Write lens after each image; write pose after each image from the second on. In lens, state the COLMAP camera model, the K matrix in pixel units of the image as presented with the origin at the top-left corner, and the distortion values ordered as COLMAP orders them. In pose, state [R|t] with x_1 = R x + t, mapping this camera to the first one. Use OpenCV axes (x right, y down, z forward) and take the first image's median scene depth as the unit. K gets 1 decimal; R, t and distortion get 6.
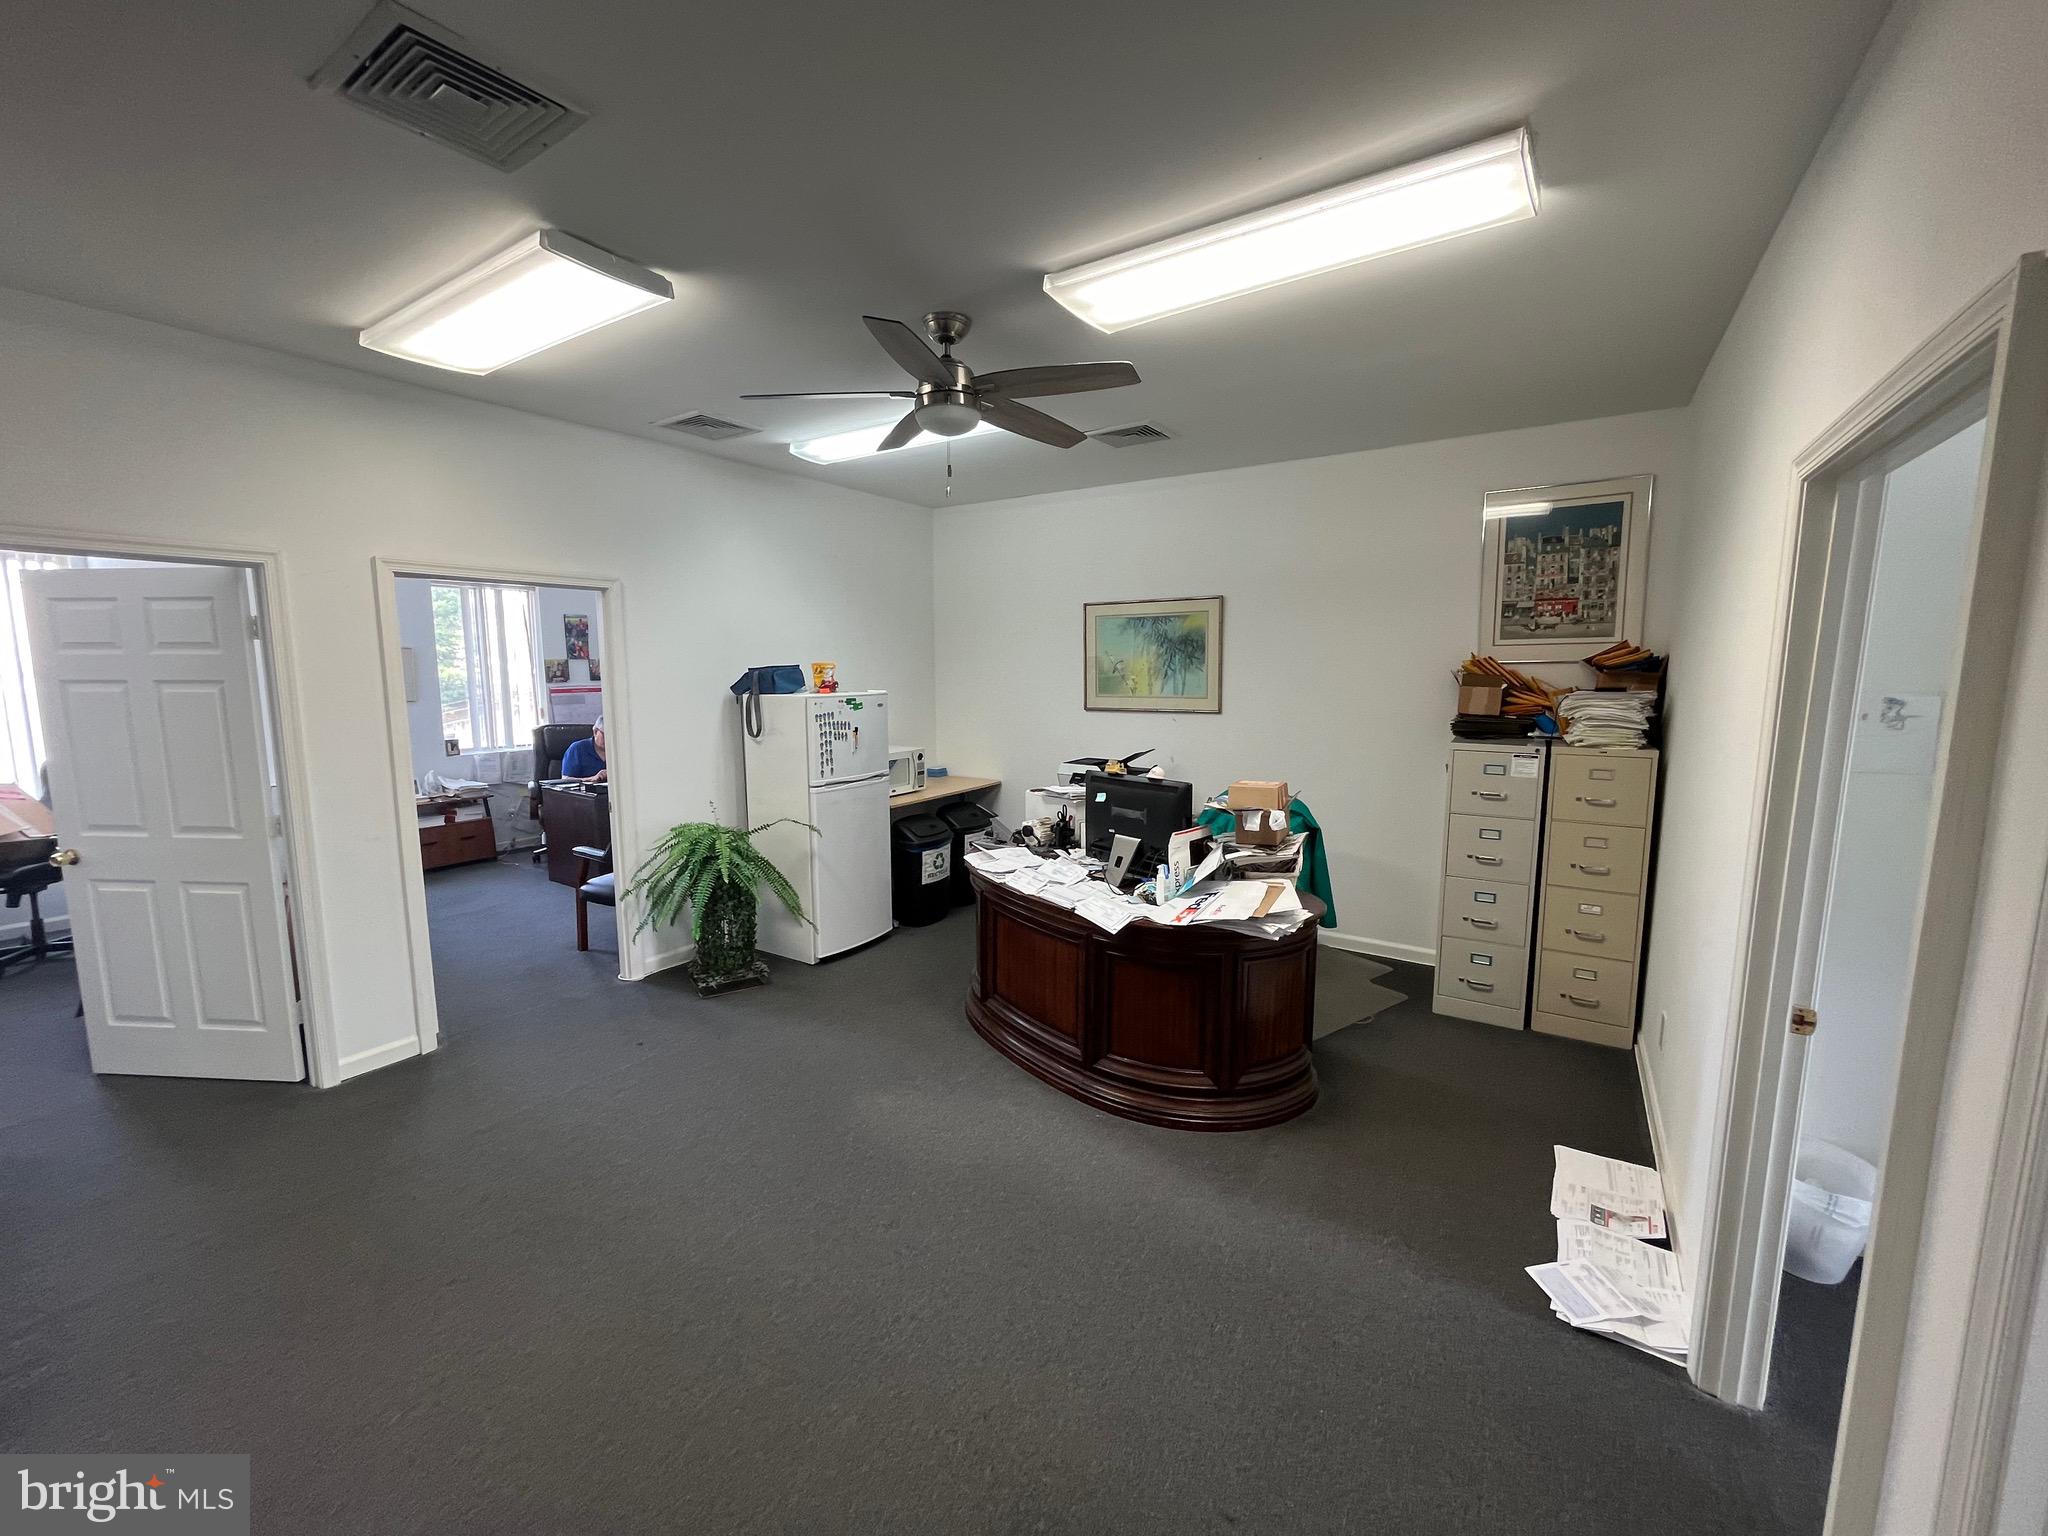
lens RADIAL K [[821.6, 0, 1028.6], [0, 821.6, 774.5], [0, 0, 1]] dist [-0.005033, 0.000304]
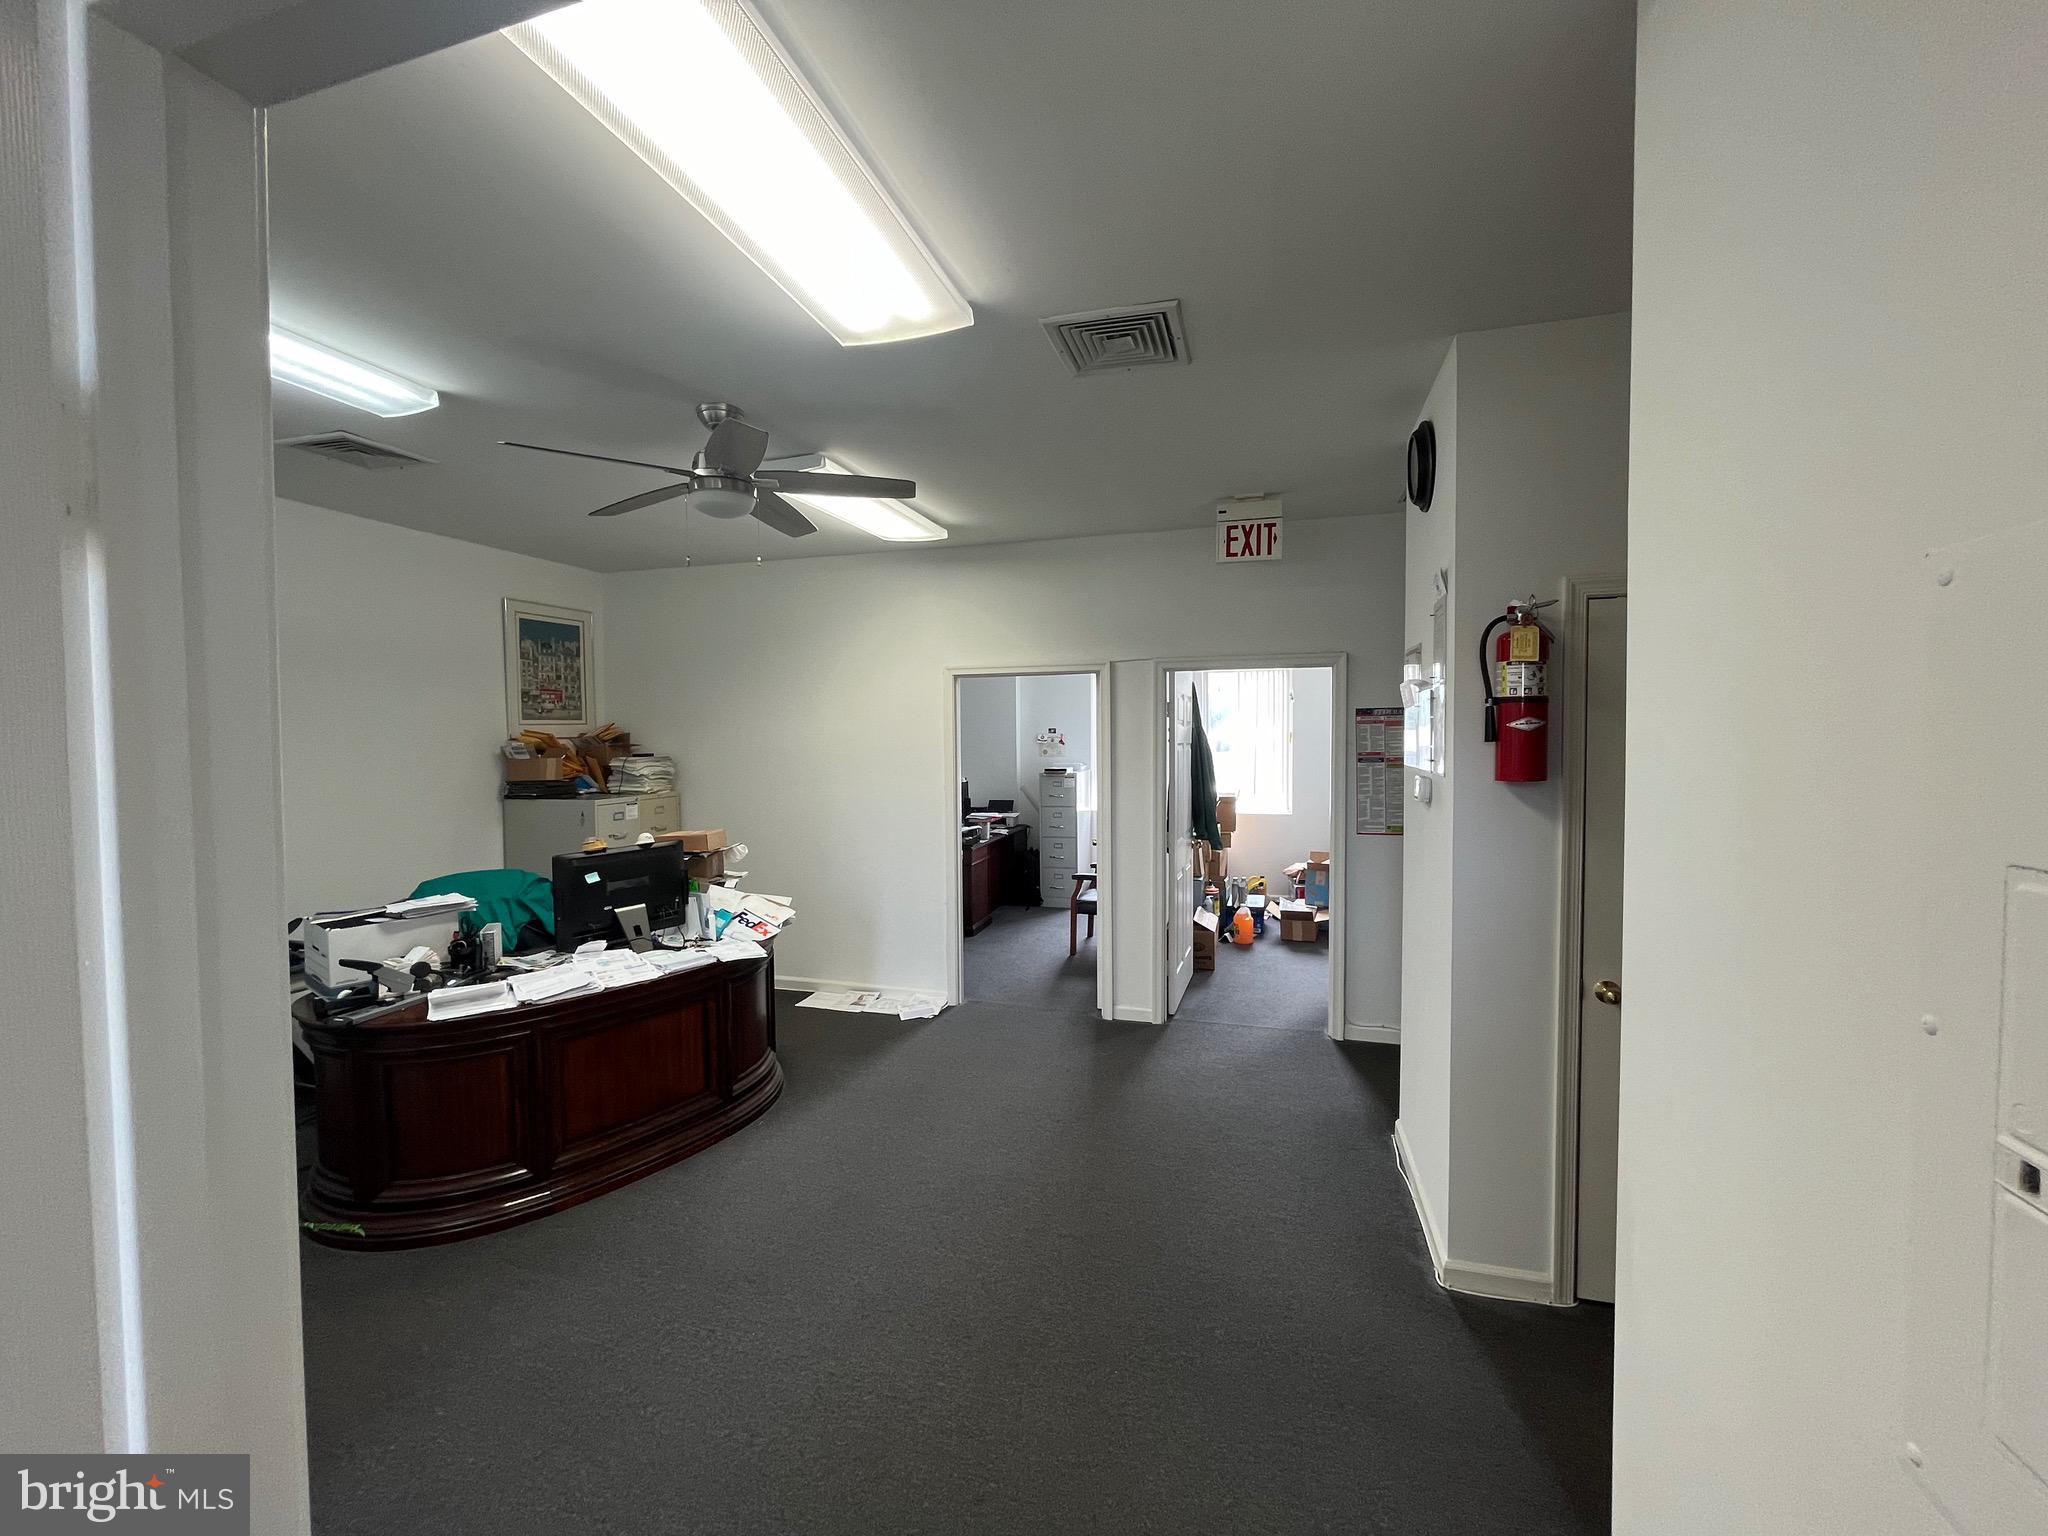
lens RADIAL K [[821.6, 0, 1025.4], [0, 821.6, 760.8], [0, 0, 1]] dist [-0.005033, 0.000304]
pose [[-0.292885, -0.028331, 0.955728, -0.853827], [0.138300, 0.987794, 0.071664, -0.093236], [-0.946093, 0.153166, -0.285392, 0.686080]]
